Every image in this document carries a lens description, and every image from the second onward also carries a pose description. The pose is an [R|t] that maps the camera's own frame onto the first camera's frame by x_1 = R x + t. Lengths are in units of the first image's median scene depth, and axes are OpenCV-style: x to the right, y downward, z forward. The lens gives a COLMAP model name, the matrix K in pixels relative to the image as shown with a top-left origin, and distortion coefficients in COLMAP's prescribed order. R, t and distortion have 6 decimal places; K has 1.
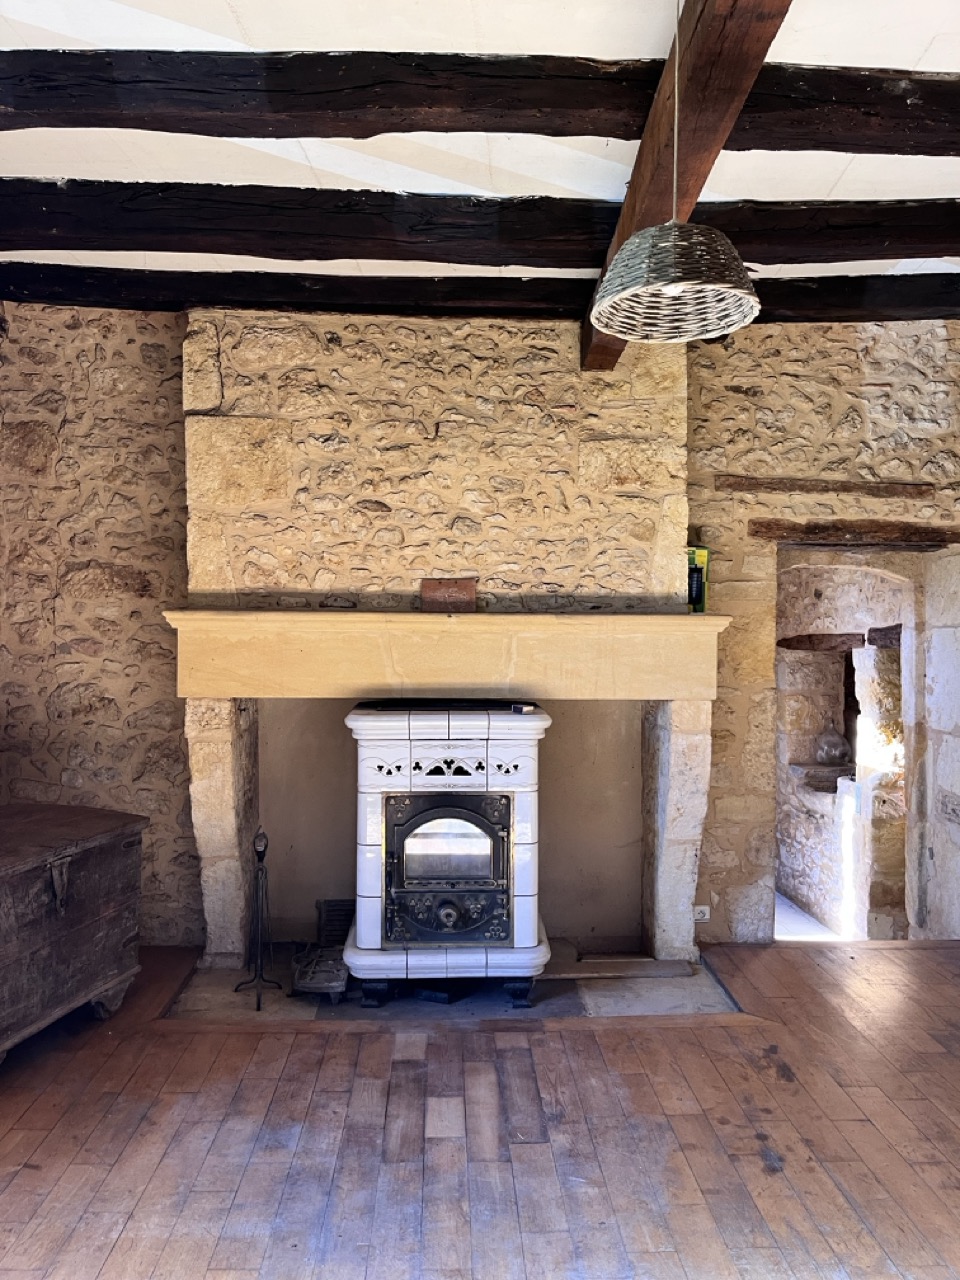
lens RADIAL K [[958.9, 0, 475.9], [0, 958.9, 634.7], [0, 0, 1]] dist [0.069814, -0.098611]
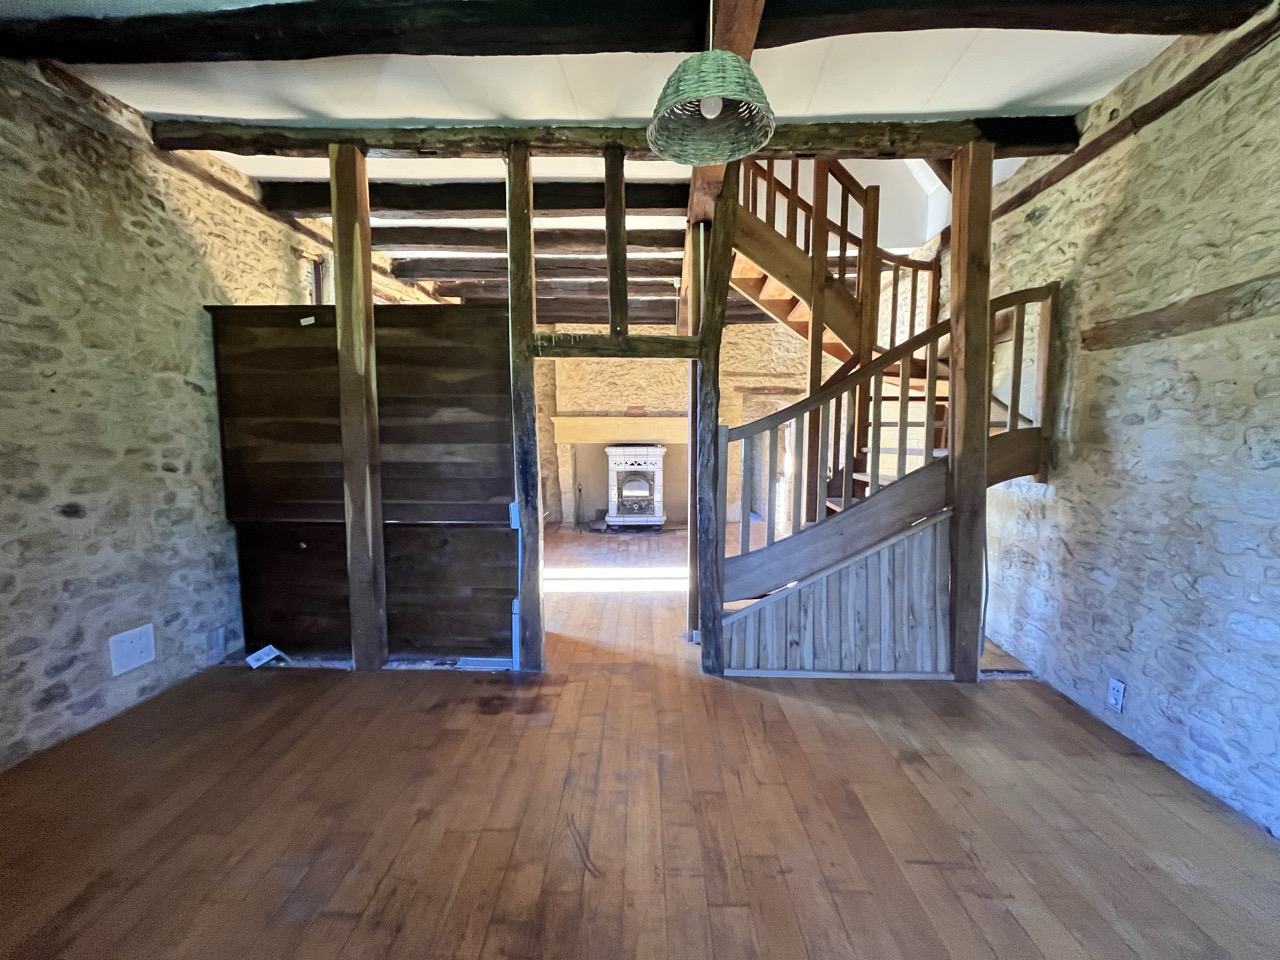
lens RADIAL K [[553.5, 0, 639.8], [0, 553.5, 486.1], [0, 0, 1]] dist [-0.000959, -0.000017]
pose [[0.998977, -0.000631, -0.045223, 0.068788], [0.005192, 0.994893, 0.100801, 0.020925], [0.044928, -0.100932, 0.993878, -0.877441]]
